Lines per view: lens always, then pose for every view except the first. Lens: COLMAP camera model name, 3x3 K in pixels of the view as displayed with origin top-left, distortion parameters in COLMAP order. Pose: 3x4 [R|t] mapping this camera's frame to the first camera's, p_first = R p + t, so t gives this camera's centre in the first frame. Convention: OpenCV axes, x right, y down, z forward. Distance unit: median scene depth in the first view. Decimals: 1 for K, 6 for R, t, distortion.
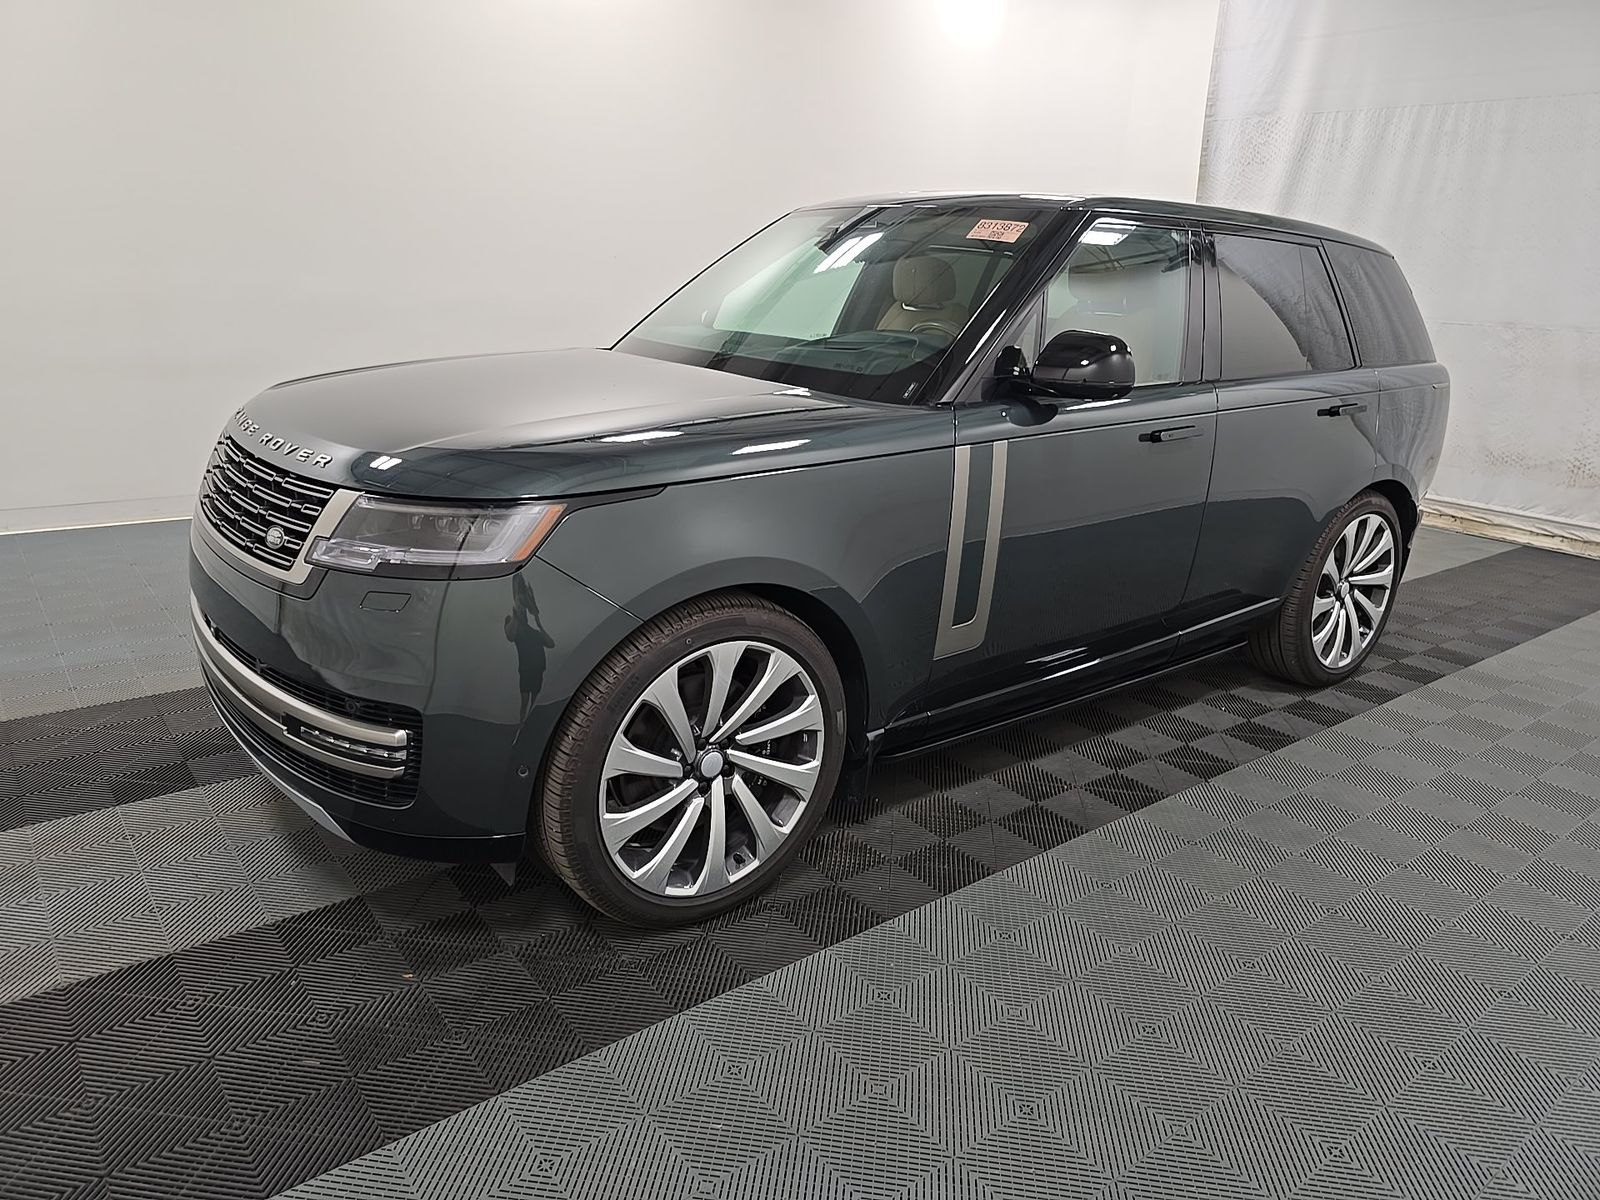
lens RADIAL K [[1084.2, 0, 800.0], [0, 1084.2, 600.0], [0, 0, 1]] dist [0.049352, -0.035127]
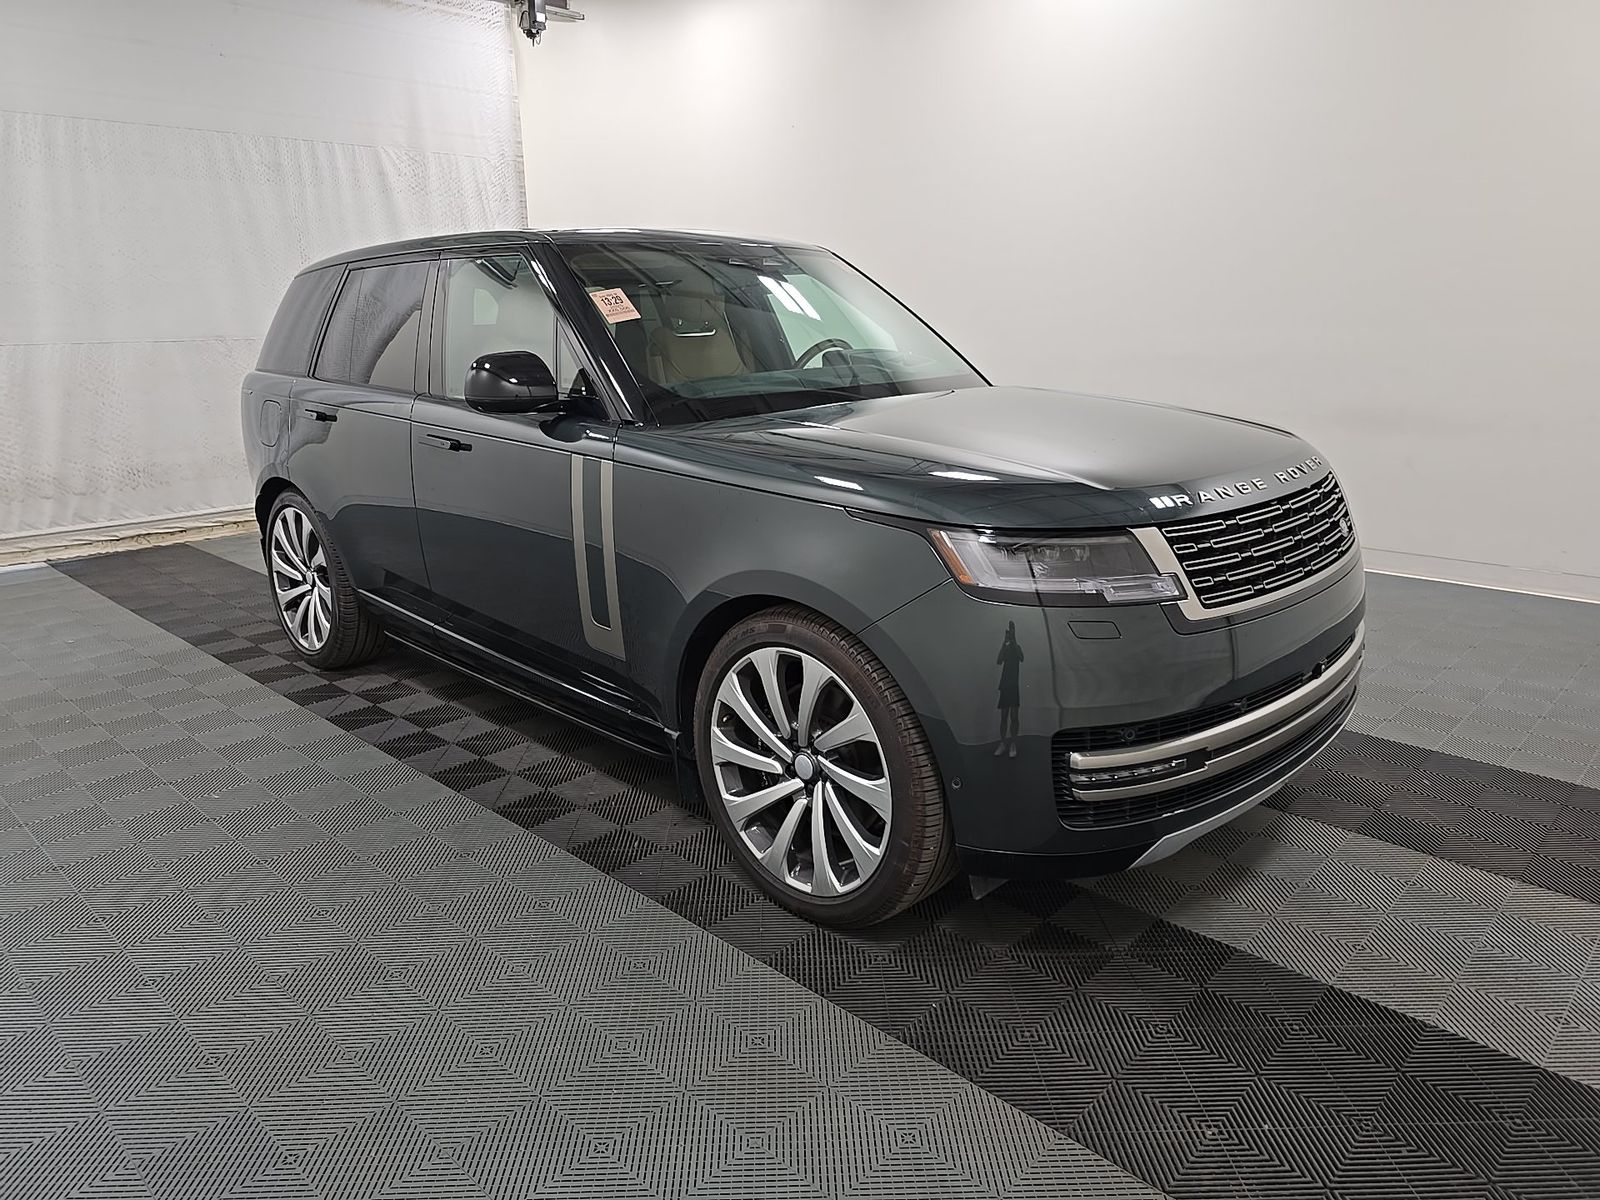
lens RADIAL K [[1084.2, 0, 800.0], [0, 1084.2, 600.0], [0, 0, 1]] dist [0.049352, -0.035127]
pose [[-0.143597, -0.301742, 0.942514, -1.486685], [0.299339, 0.894529, 0.331986, -0.546659], [-0.943279, 0.329803, -0.038128, 1.559238]]
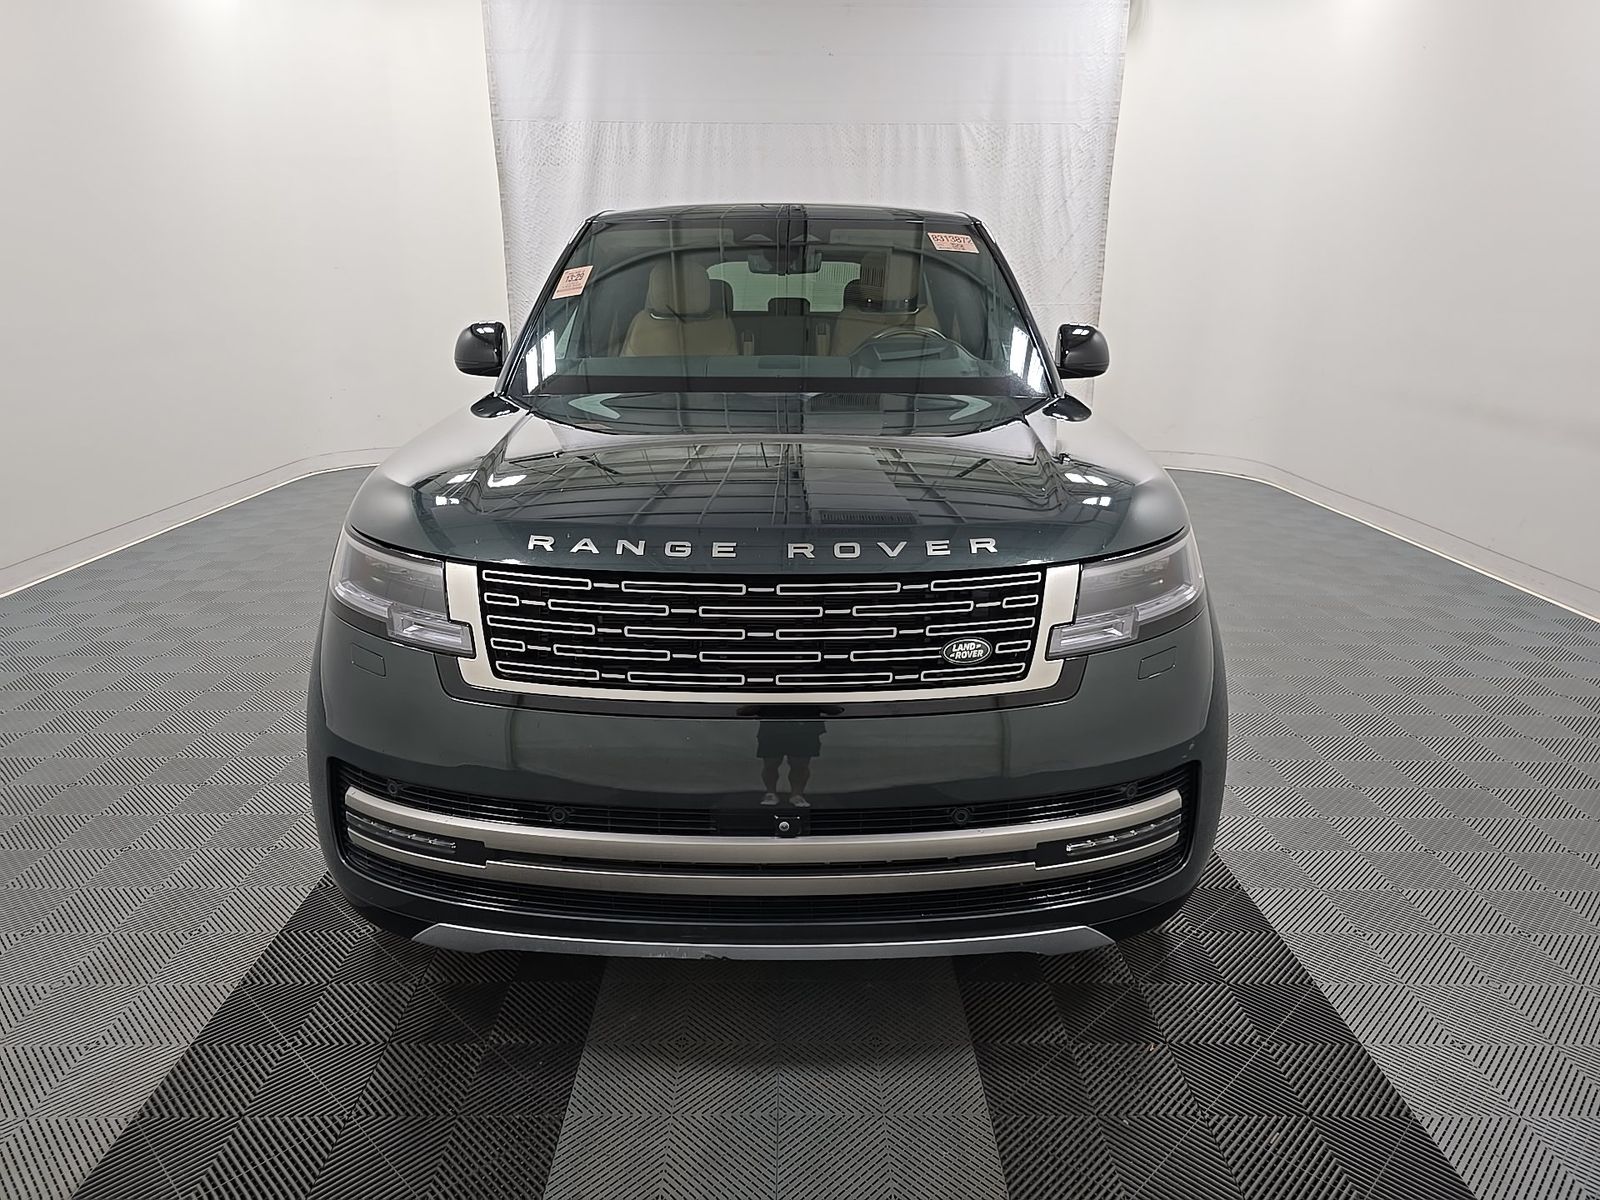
lens RADIAL K [[1084.2, 0, 800.0], [0, 1084.2, 600.0], [0, 0, 1]] dist [0.049352, -0.035127]
pose [[0.611700, -0.267683, 0.744426, -1.070949], [0.257818, 0.957092, 0.132303, -0.217511], [-0.747899, 0.110997, 0.654466, 0.523842]]
